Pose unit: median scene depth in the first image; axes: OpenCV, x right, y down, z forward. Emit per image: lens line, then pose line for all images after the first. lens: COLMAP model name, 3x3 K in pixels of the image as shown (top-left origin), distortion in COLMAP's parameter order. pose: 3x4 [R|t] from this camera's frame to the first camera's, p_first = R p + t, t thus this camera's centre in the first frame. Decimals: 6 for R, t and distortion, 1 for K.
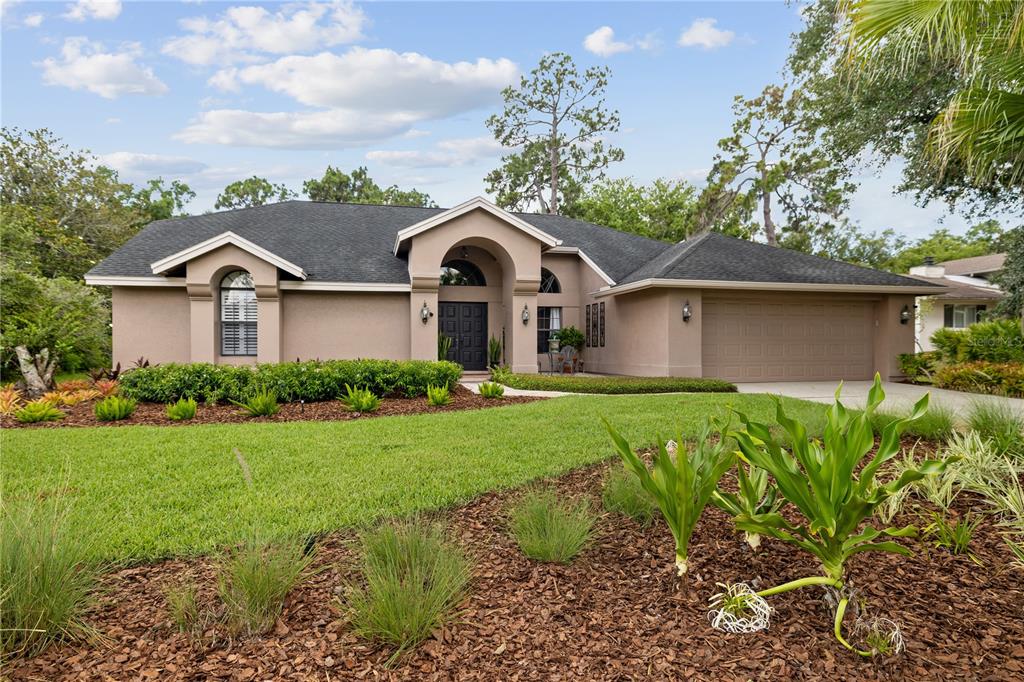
lens RADIAL K [[572.4, 0, 507.1], [0, 572.4, 348.0], [0, 0, 1]] dist [0.003272, 0.001049]
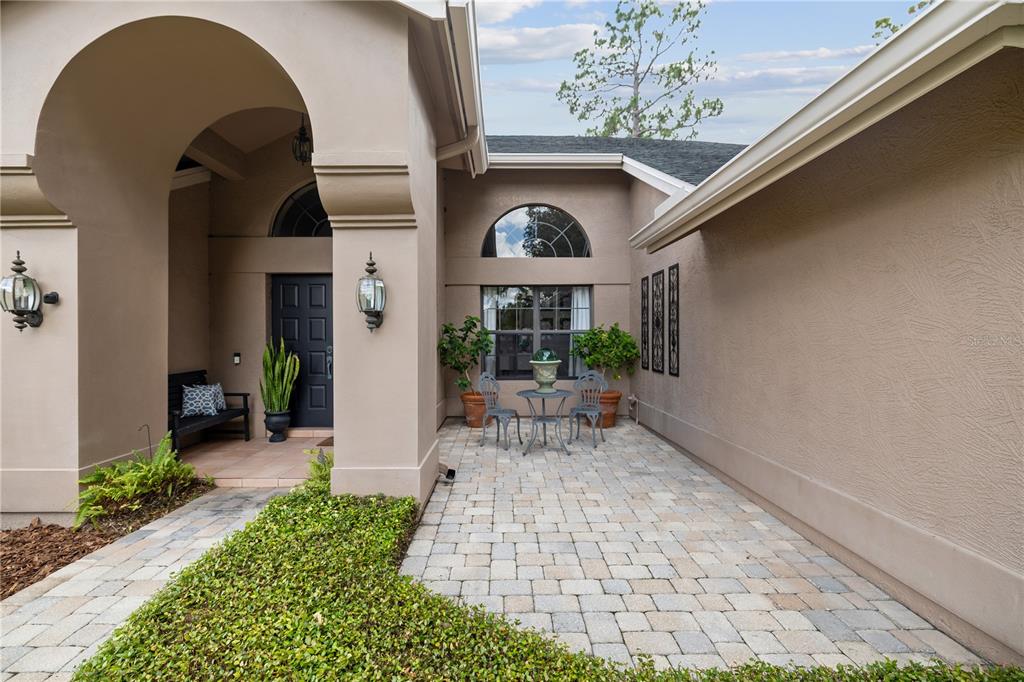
lens RADIAL K [[461.9, 0, 511.0], [0, 461.9, 336.5], [0, 0, 1]] dist [0.000024, 0.000650]
pose [[0.974795, -0.002149, -0.223092, 0.121448], [0.002082, 0.999998, -0.000535, -0.028940], [0.223093, 0.000057, 0.974797, 0.629143]]
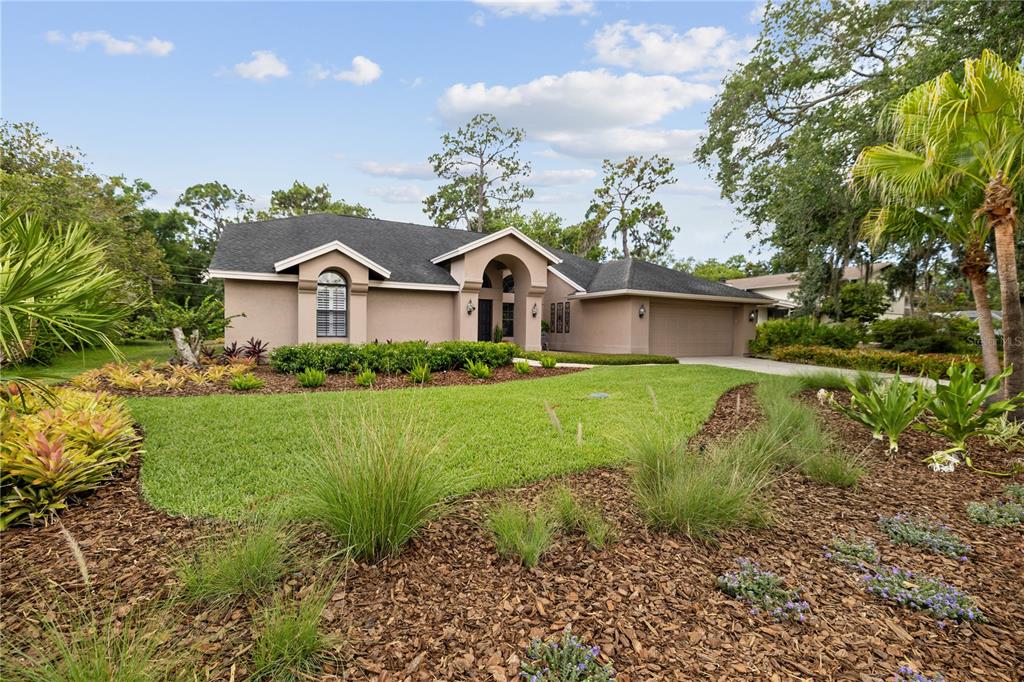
lens RADIAL K [[435.4, 0, 504.2], [0, 435.4, 335.7], [0, 0, 1]] dist [0.000416, 0.000322]
pose [[0.970573, 0.011439, 0.240534, -0.241661], [-0.014091, 0.999857, 0.009307, -0.002921], [-0.240393, -0.012423, 0.970596, -0.030262]]
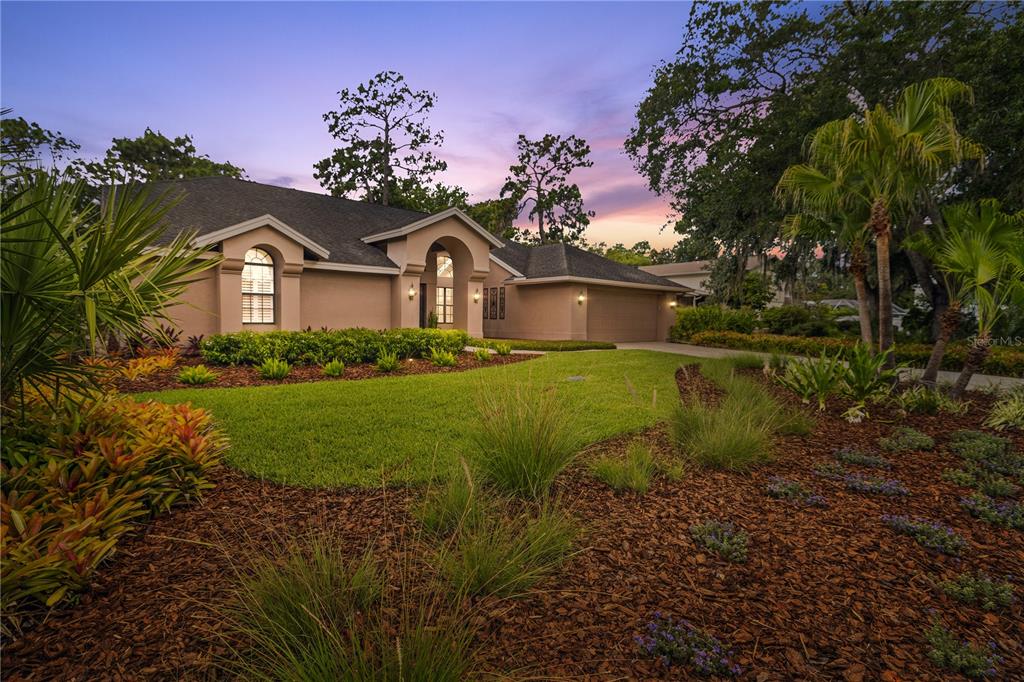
lens RADIAL K [[484.9, 0, 512.9], [0, 484.9, 333.1], [0, 0, 1]] dist [-0.008722, 0.001919]
pose [[0.882890, -0.000470, 0.469580, -0.347910], [-0.014329, 0.999507, 0.027943, -0.002065], [-0.469361, -0.031399, 0.882448, -0.053197]]
